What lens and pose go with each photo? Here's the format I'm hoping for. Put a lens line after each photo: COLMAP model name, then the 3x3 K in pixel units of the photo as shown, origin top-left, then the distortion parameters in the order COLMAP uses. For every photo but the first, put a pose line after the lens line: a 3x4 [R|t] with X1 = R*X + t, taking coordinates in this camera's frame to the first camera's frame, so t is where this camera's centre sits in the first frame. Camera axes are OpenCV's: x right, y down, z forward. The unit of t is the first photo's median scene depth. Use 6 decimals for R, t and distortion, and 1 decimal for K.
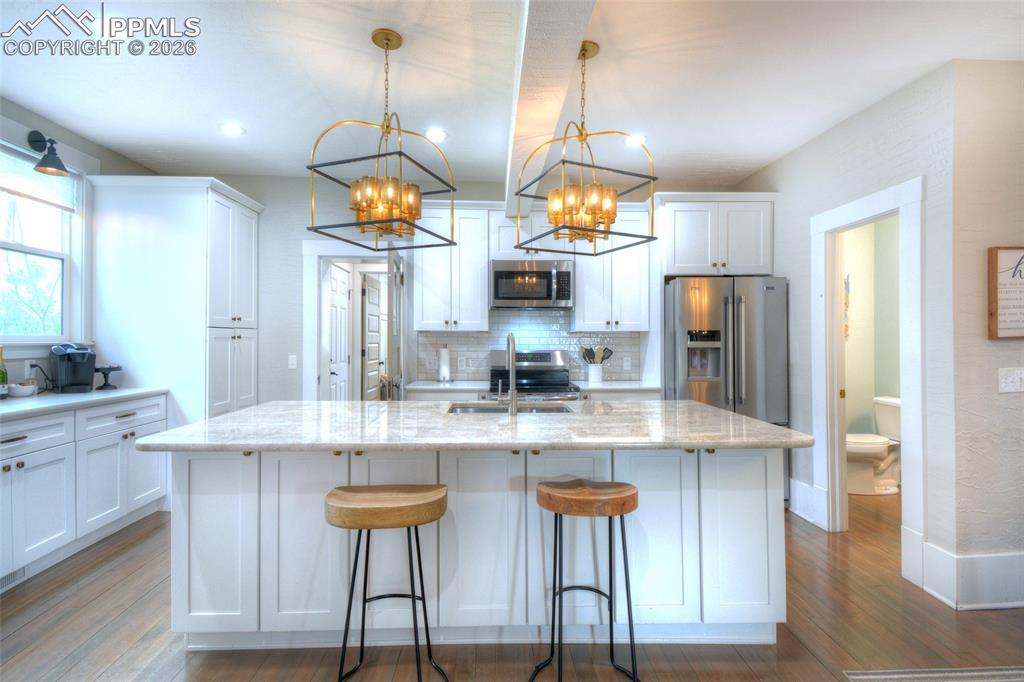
lens RADIAL K [[473.2, 0, 493.2], [0, 473.2, 328.9], [0, 0, 1]] dist [-0.000009, -0.000361]
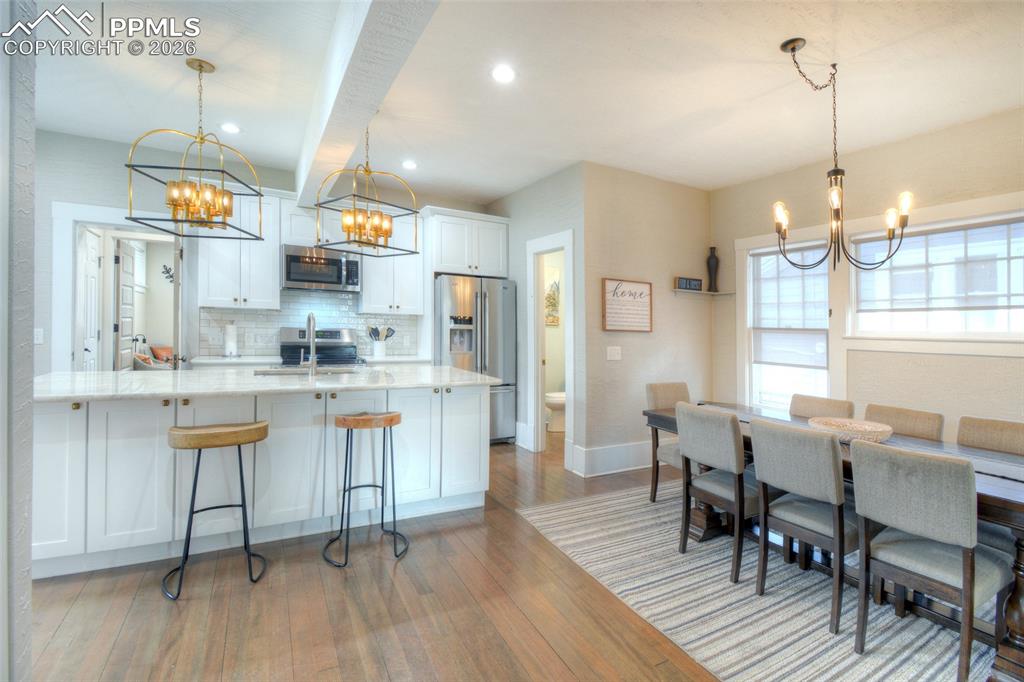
lens RADIAL K [[457.7, 0, 506.5], [0, 457.7, 349.1], [0, 0, 1]] dist [0.020930, -0.000239]
pose [[0.888899, -0.001157, 0.458102, -0.037586], [-0.036873, 0.996572, 0.074065, -0.003023], [-0.456617, -0.082728, 0.885809, -0.224623]]
